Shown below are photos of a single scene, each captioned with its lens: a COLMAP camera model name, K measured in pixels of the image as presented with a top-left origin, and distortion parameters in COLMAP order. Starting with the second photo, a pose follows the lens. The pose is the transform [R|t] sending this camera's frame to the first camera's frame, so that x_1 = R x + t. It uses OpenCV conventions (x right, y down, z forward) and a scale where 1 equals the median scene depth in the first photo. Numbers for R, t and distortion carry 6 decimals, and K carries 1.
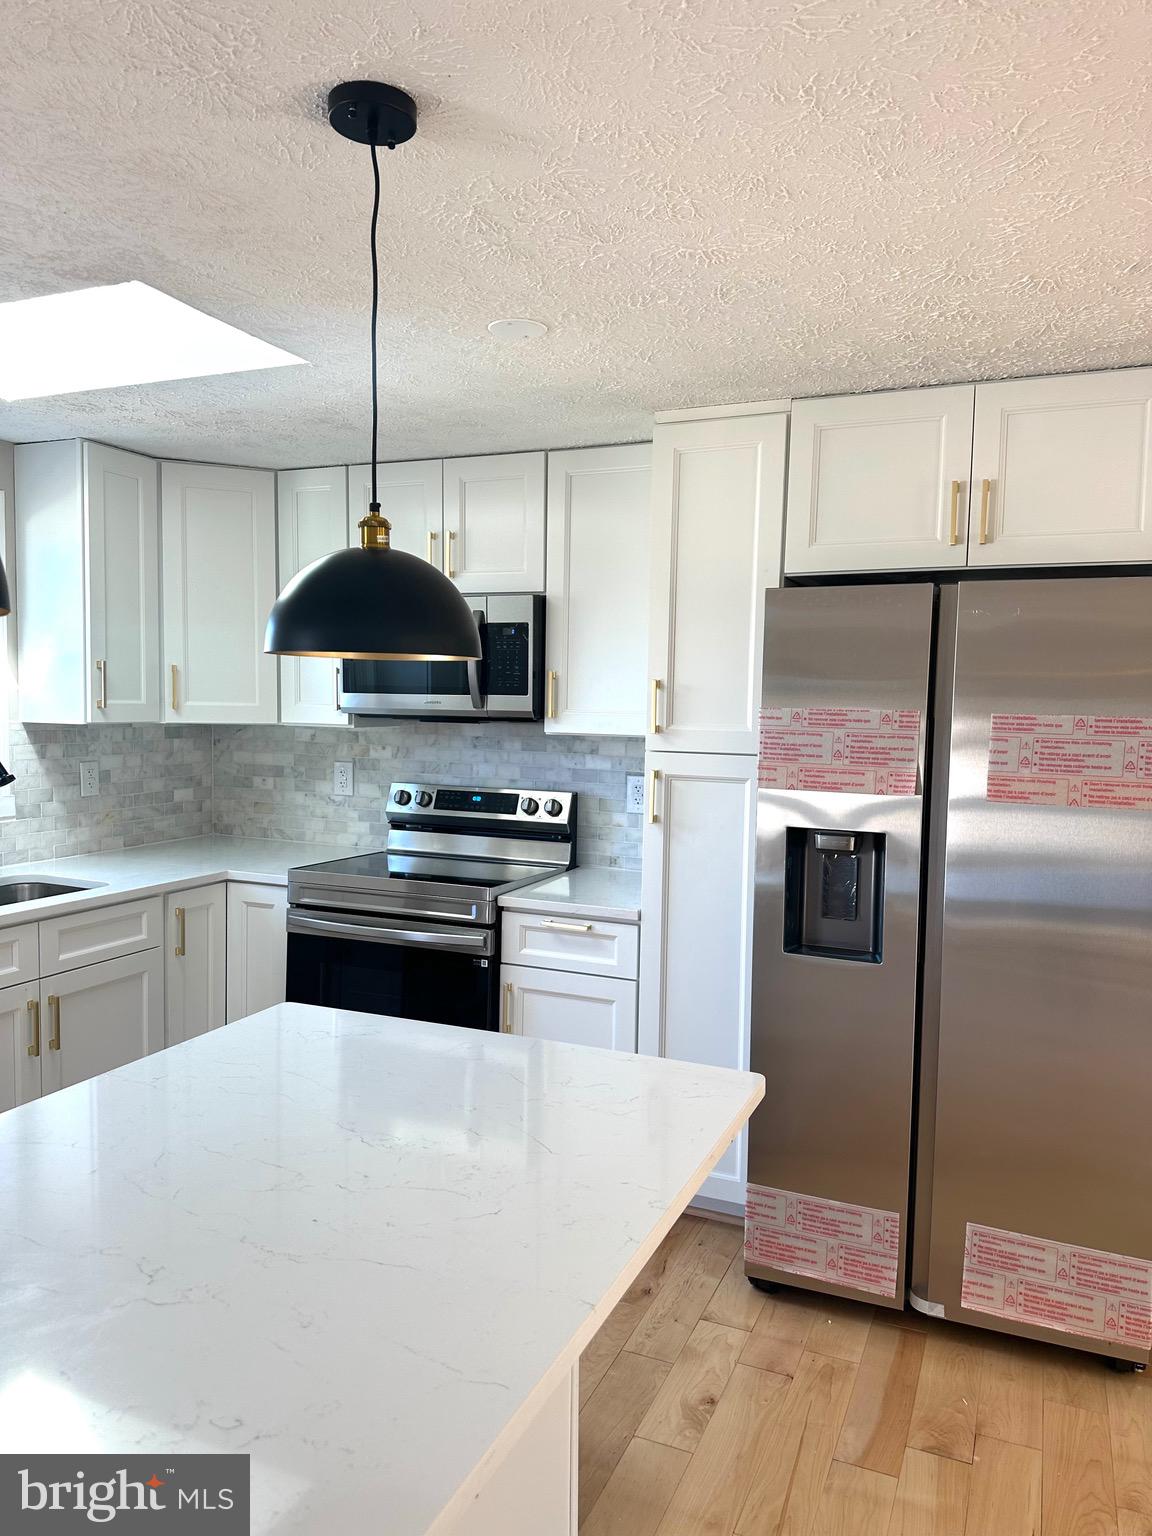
lens RADIAL K [[1068.9, 0, 579.0], [0, 1068.9, 777.8], [0, 0, 1]] dist [0.115160, -0.159822]
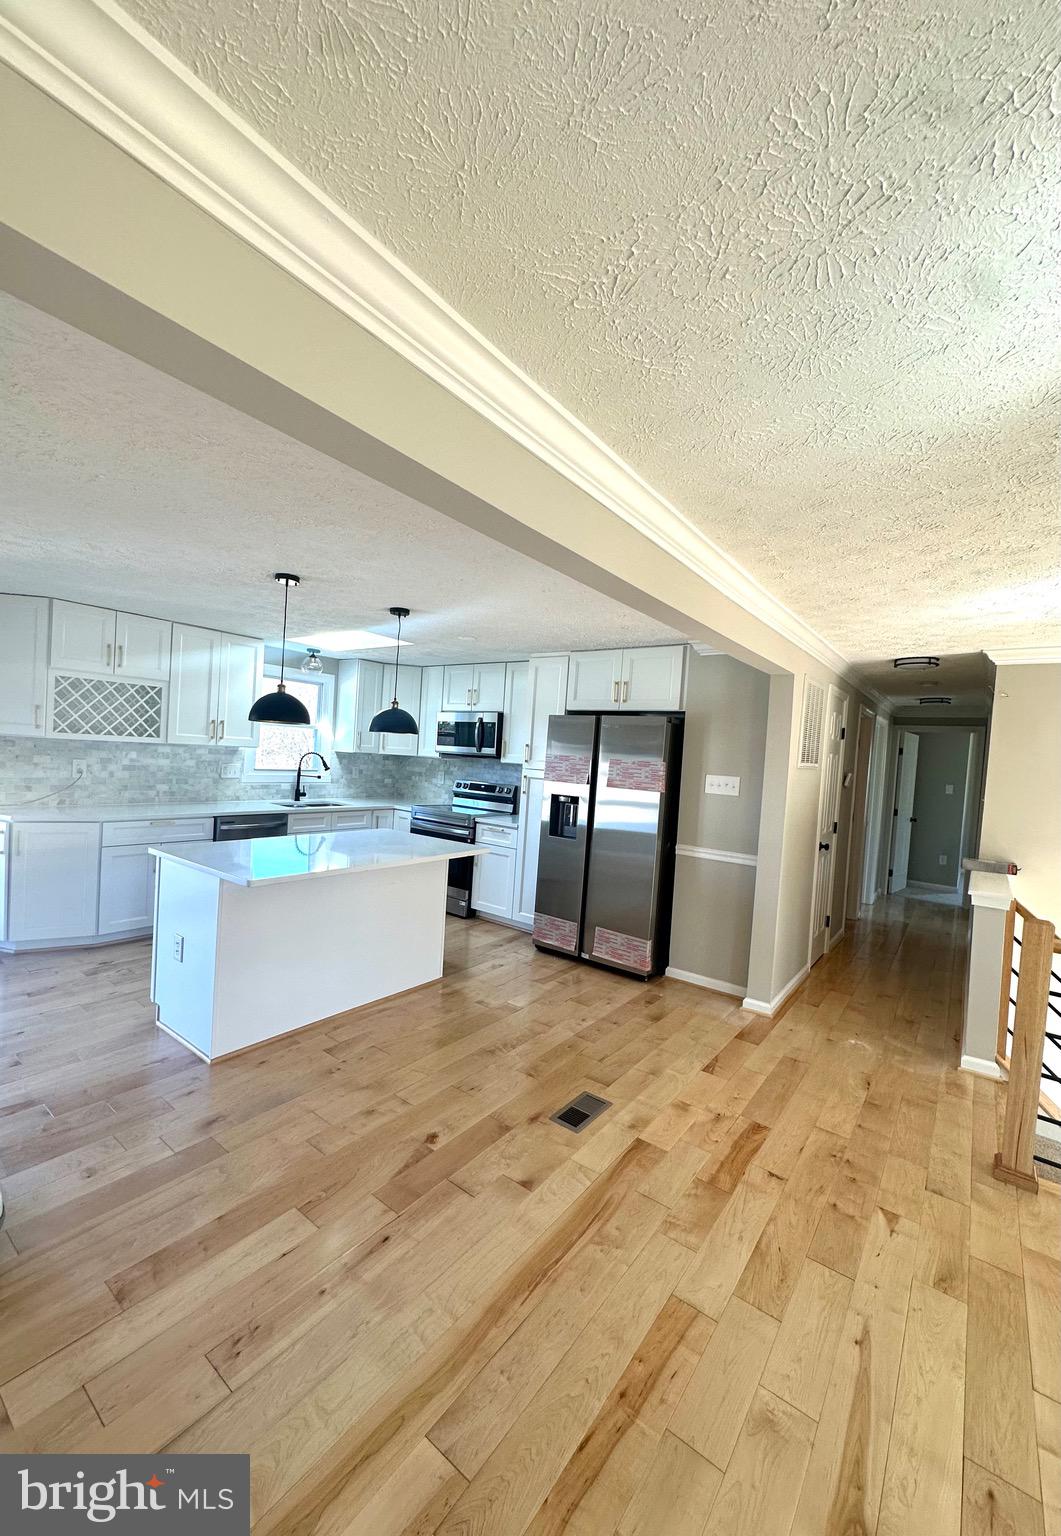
lens RADIAL K [[613.9, 0, 483.4], [0, 613.9, 770.5], [0, 0, 1]] dist [-0.001608, -0.000034]
pose [[0.961259, 0.050376, -0.271005, 0.409356], [-0.064643, 0.996939, -0.043974, 0.059836], [0.267960, 0.059789, 0.961573, -0.614238]]
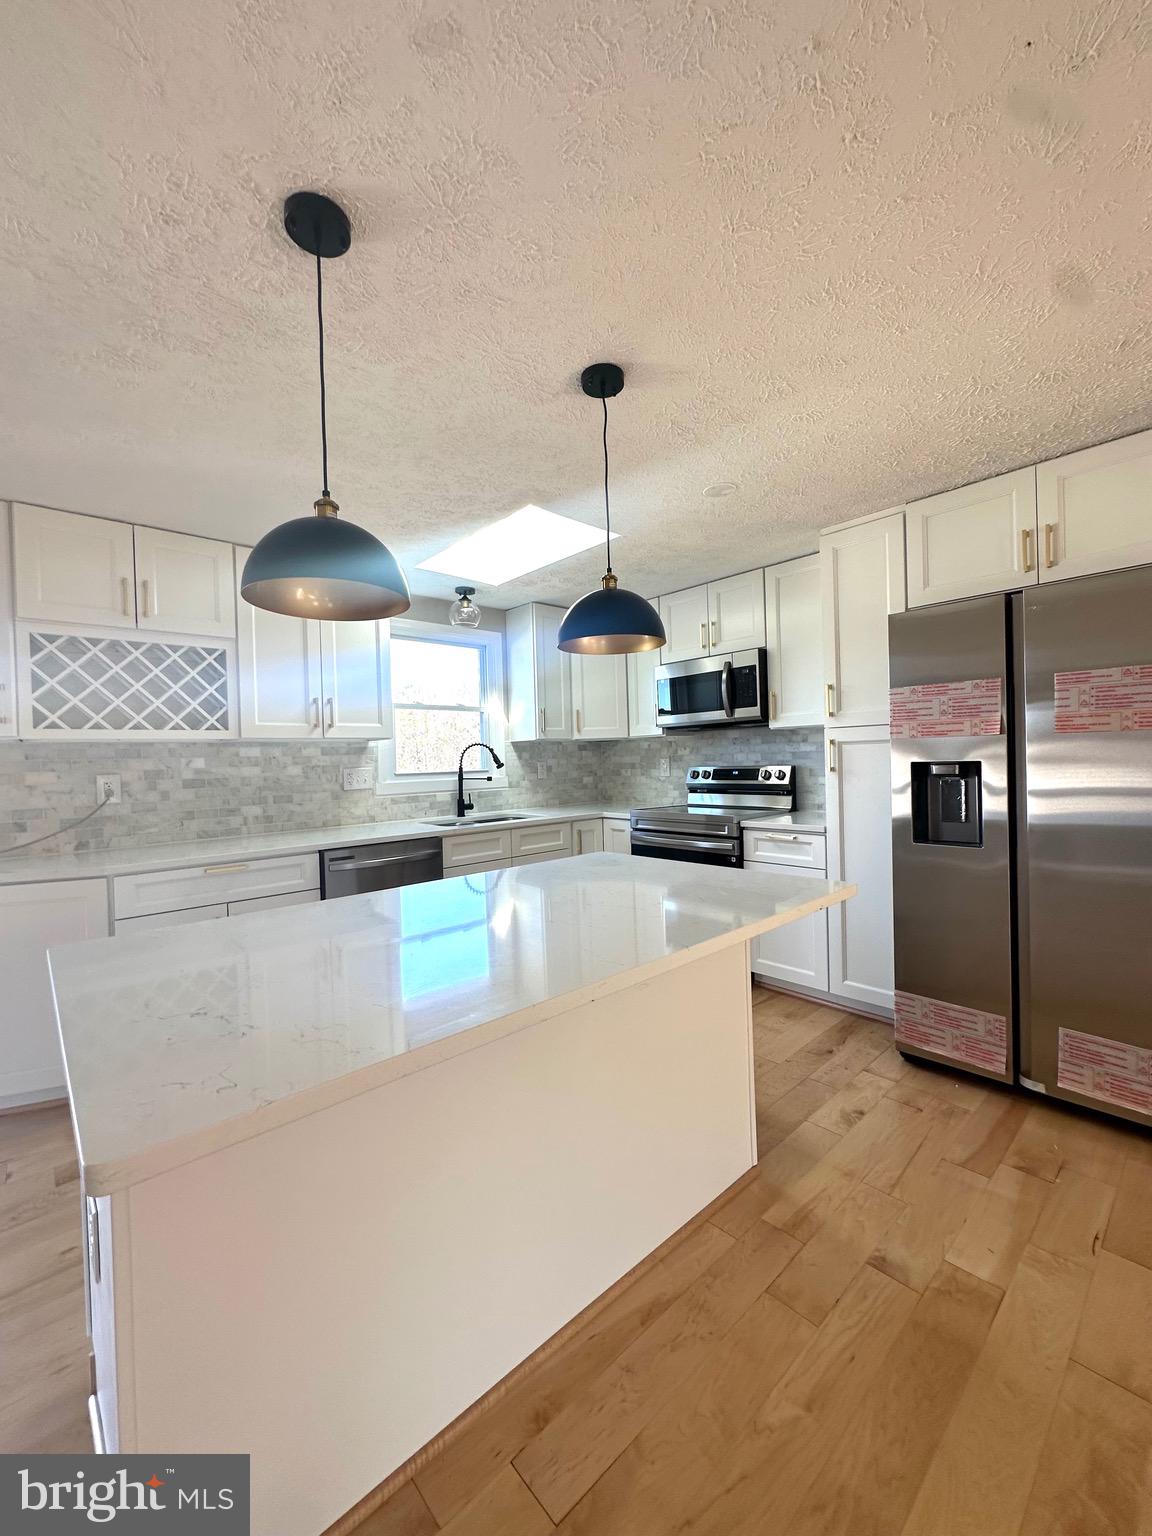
lens RADIAL K [[609.9, 0, 579.2], [0, 609.9, 766.1], [0, 0, 1]] dist [-0.003946, 0.000355]
pose [[0.911903, -0.040615, -0.408392, 0.099067], [0.015822, 0.997831, -0.063905, 0.087123], [0.410102, 0.051813, 0.910567, -0.008190]]
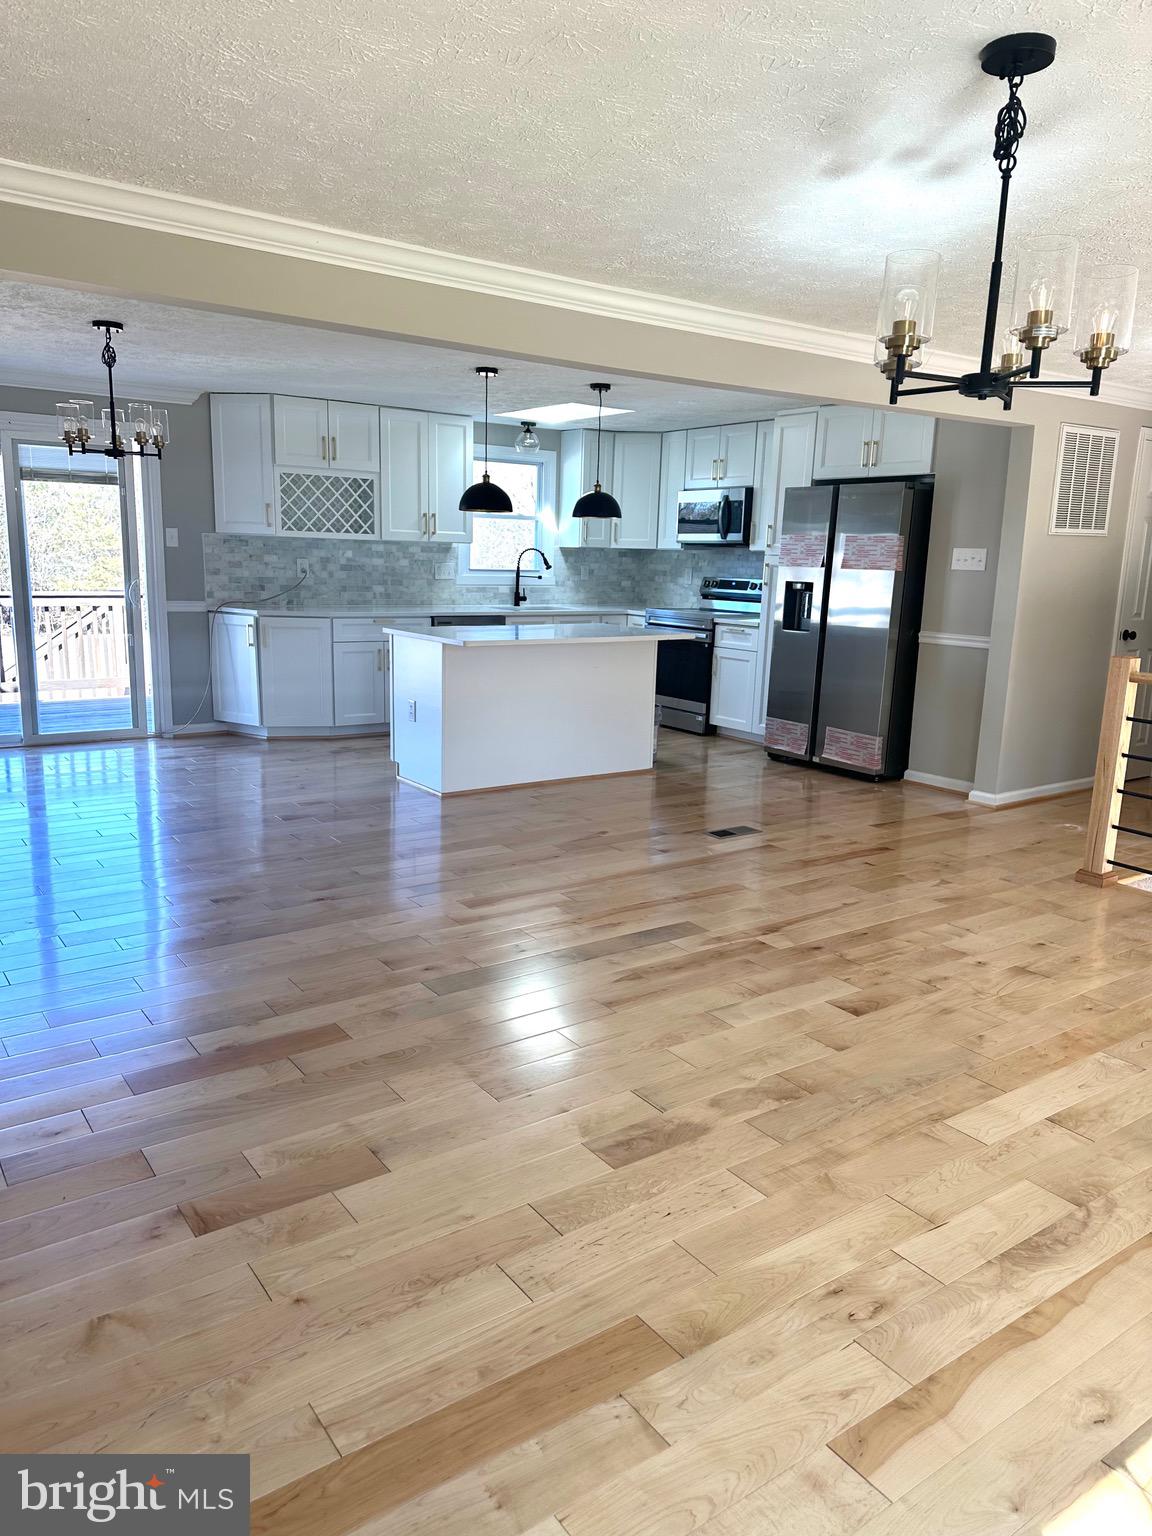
lens RADIAL K [[1067.2, 0, 568.6], [0, 1067.2, 767.6], [0, 0, 1]] dist [0.149746, -0.217437]
pose [[0.853731, 0.108436, -0.509299, 0.985145], [-0.049811, 0.990598, 0.127414, 0.164085], [0.518327, -0.083409, 0.851105, -1.363373]]
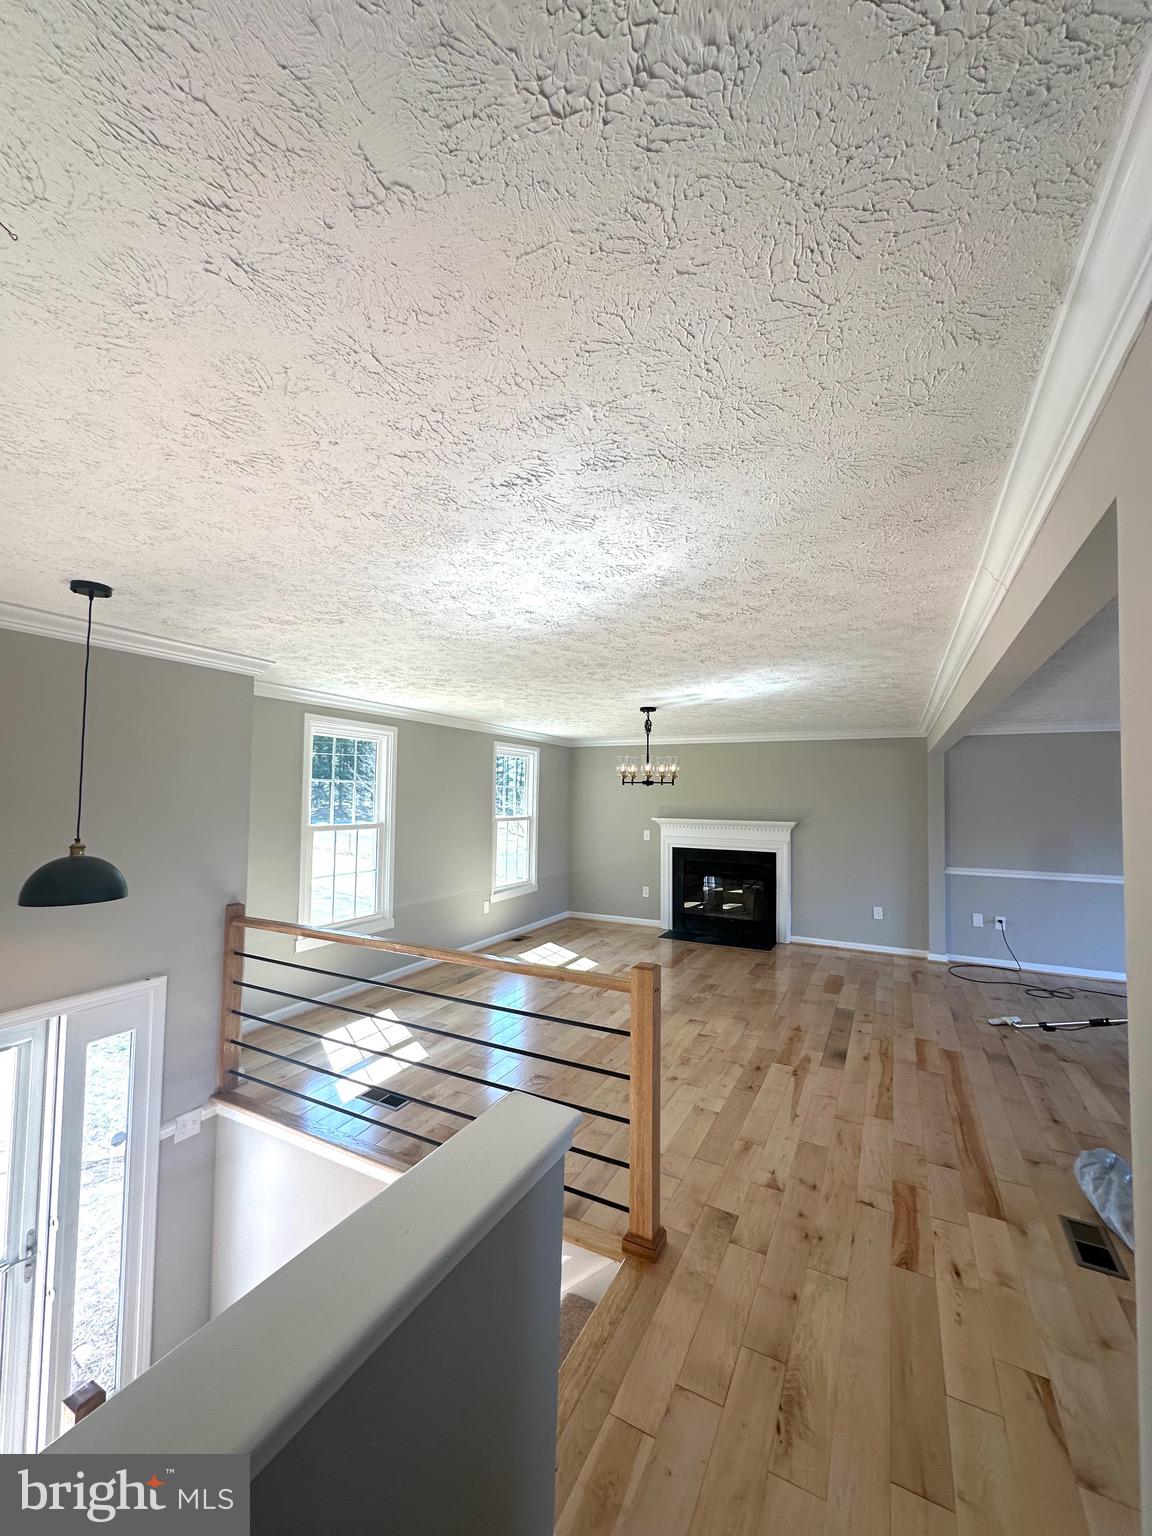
lens RADIAL K [[609.9, 0, 579.2], [0, 609.9, 766.1], [0, 0, 1]] dist [-0.003946, 0.000355]
pose [[-0.997036, -0.028697, 0.071386, 0.894678], [-0.027103, 0.999363, 0.023205, -0.079253], [-0.072006, 0.021201, -0.997179, 0.991740]]
